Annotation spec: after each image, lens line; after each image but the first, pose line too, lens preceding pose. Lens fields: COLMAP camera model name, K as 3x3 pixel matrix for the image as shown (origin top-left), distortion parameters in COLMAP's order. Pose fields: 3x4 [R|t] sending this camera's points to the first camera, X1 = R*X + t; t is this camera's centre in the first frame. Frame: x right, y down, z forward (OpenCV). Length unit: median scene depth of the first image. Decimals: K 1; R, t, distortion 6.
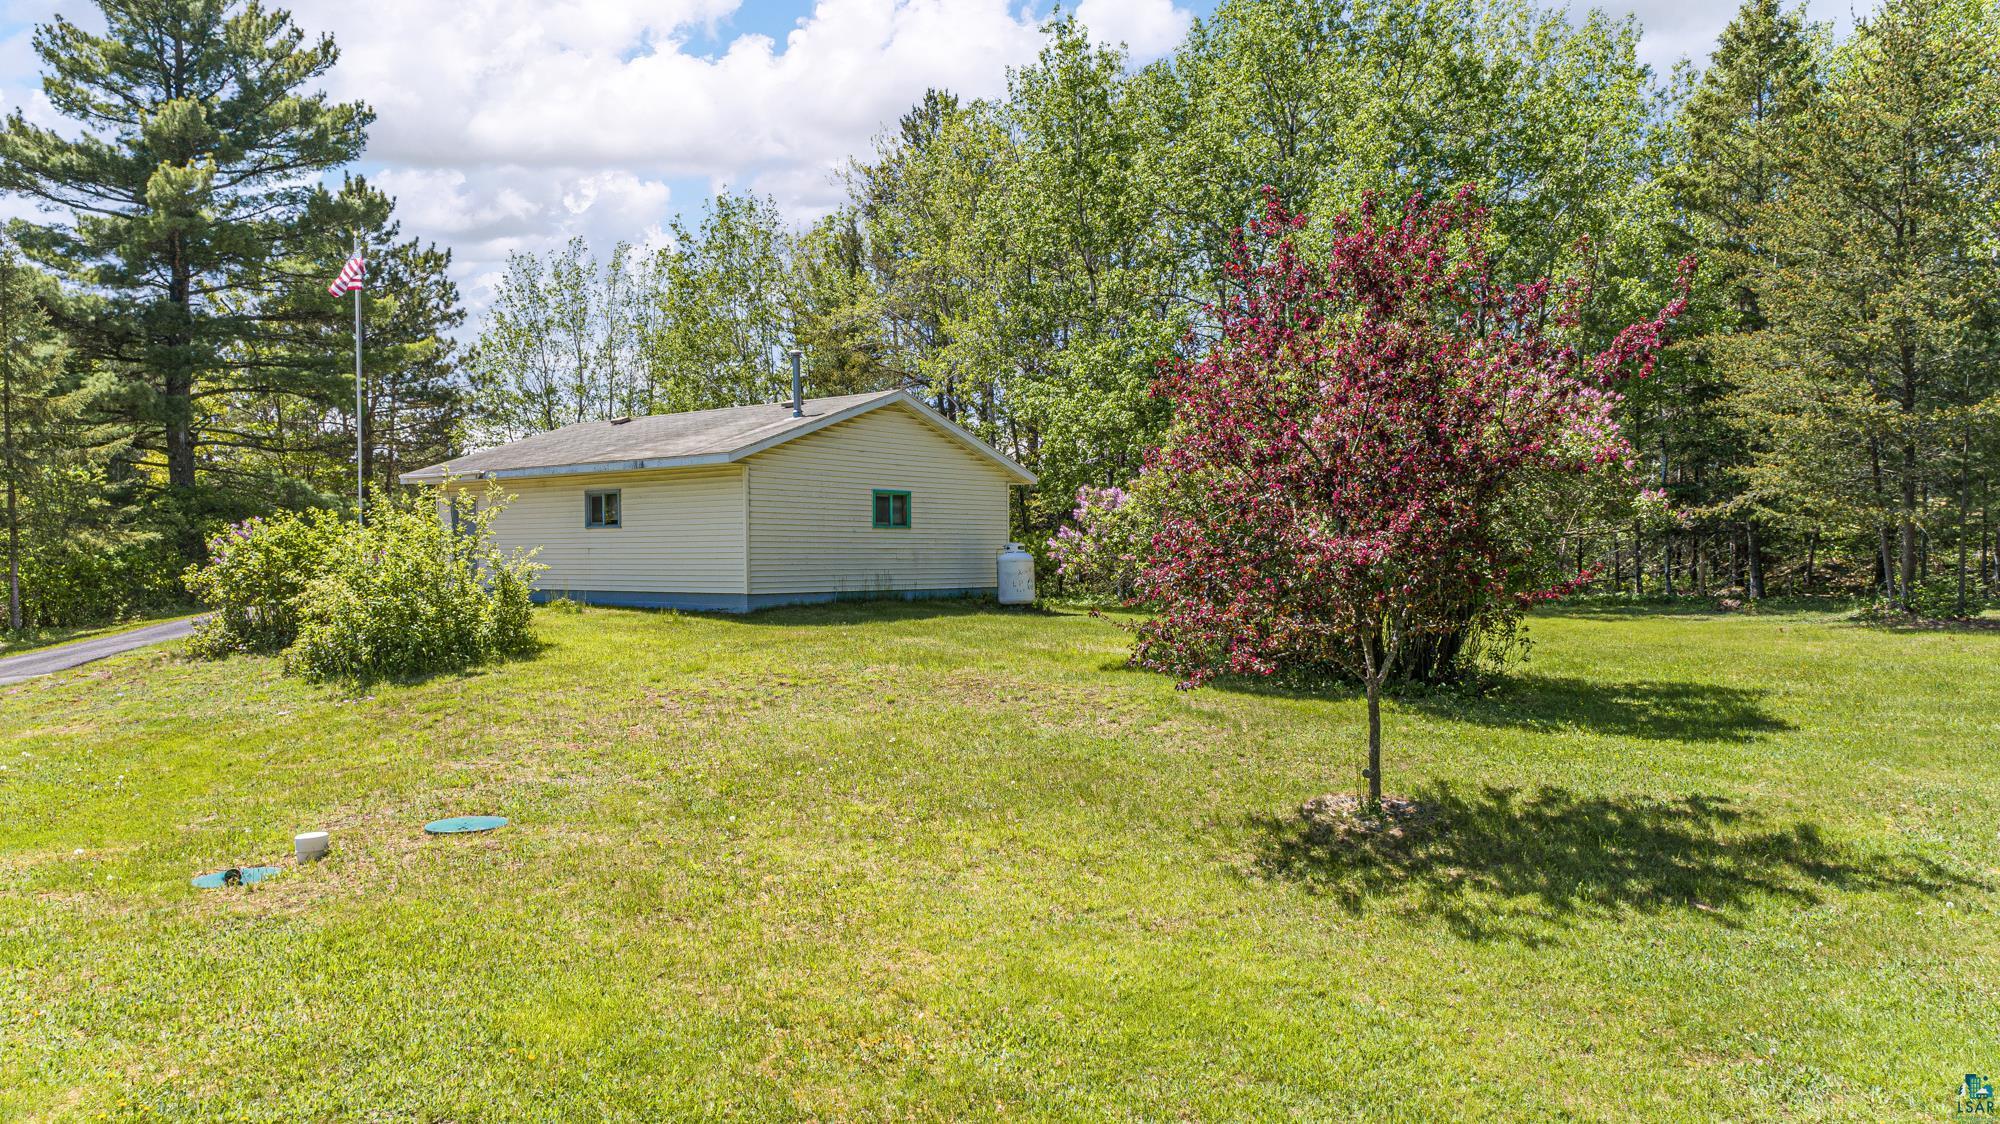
lens RADIAL K [[1427.9, 0, 1006.5], [0, 1427.9, 568.5], [0, 0, 1]] dist [0.000822, -0.000159]
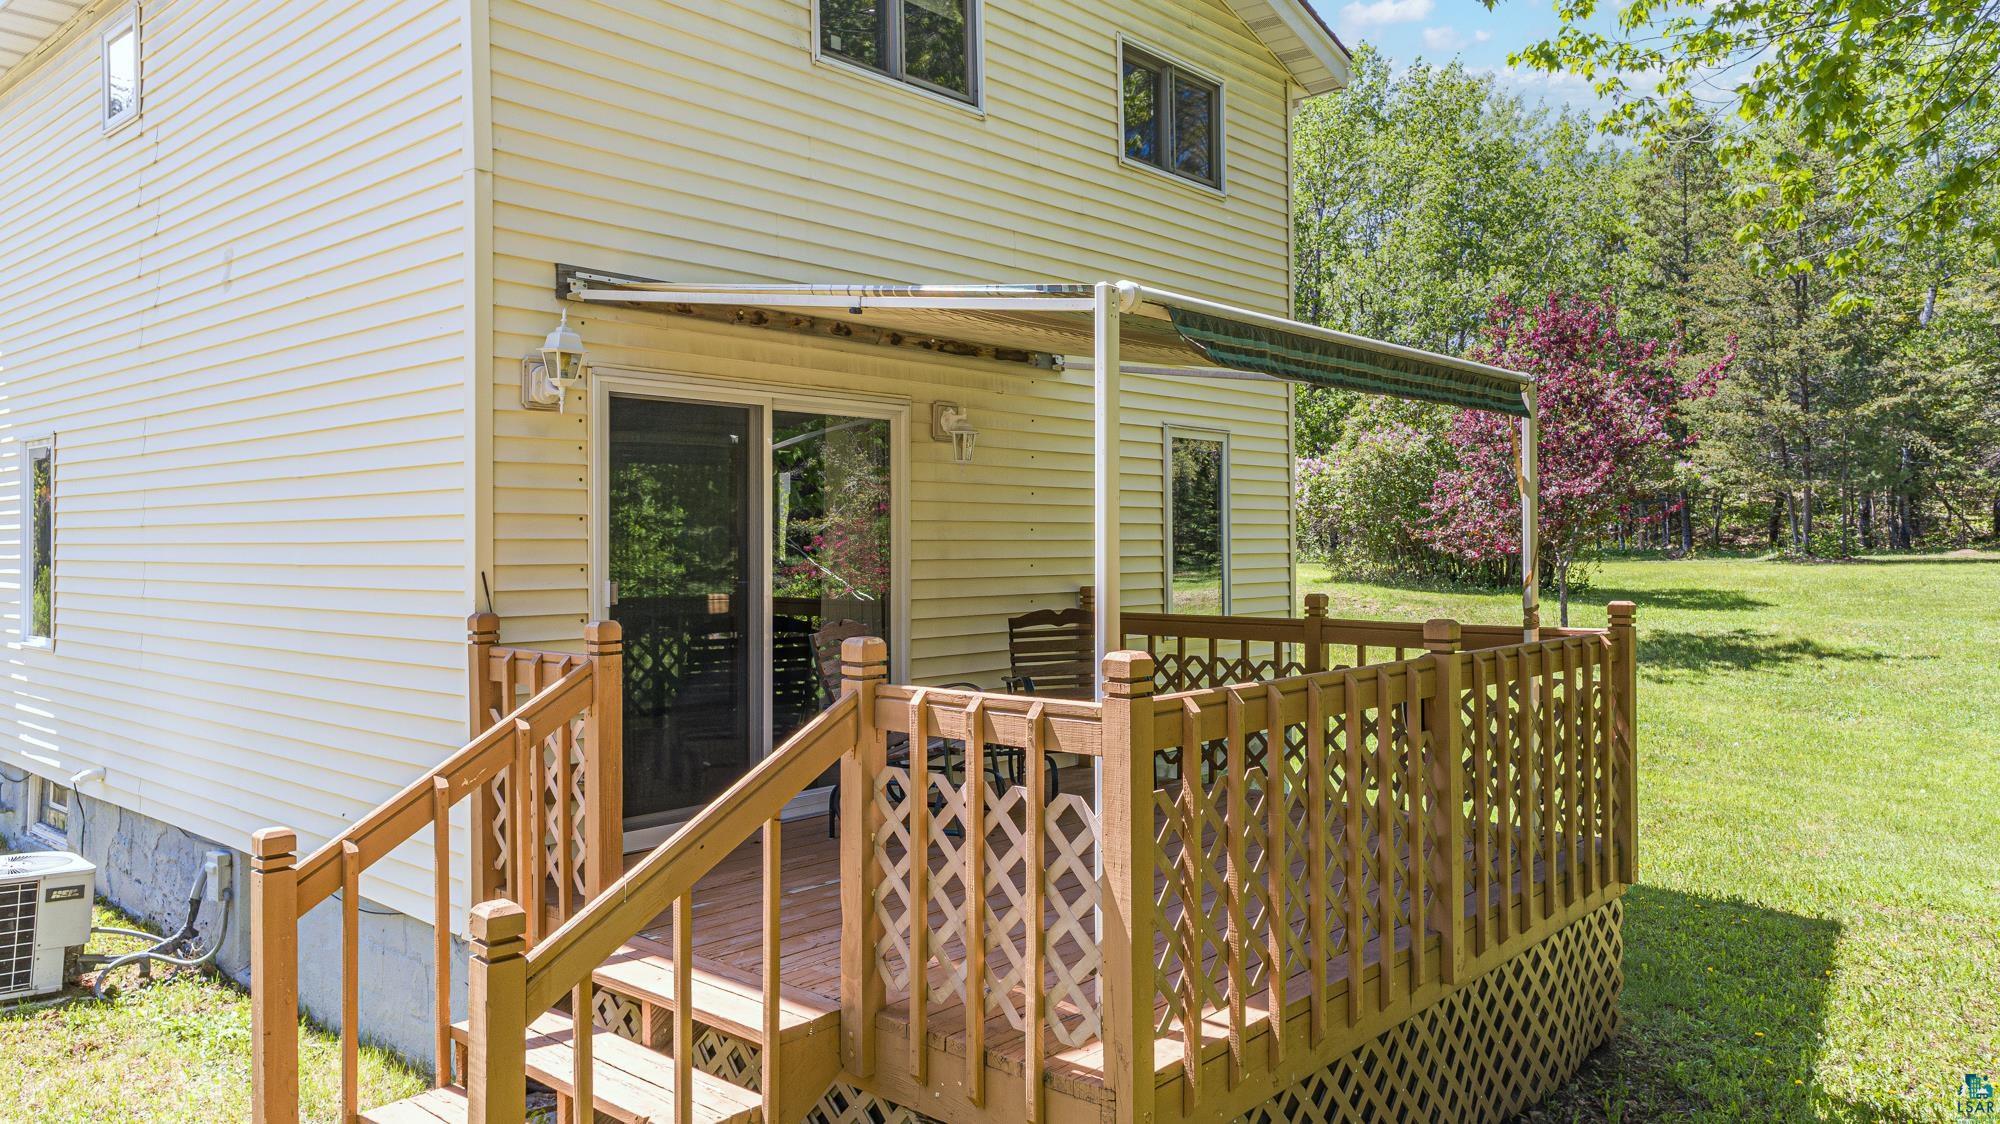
lens RADIAL K [[1427.9, 0, 993.2], [0, 1427.9, 548.9], [0, 0, 1]] dist [0.000822, -0.000159]
pose [[0.996825, -0.005769, 0.079411, -0.298409], [0.006356, 0.999954, -0.007150, 0.031999], [-0.079367, 0.007632, 0.996816, -0.359540]]
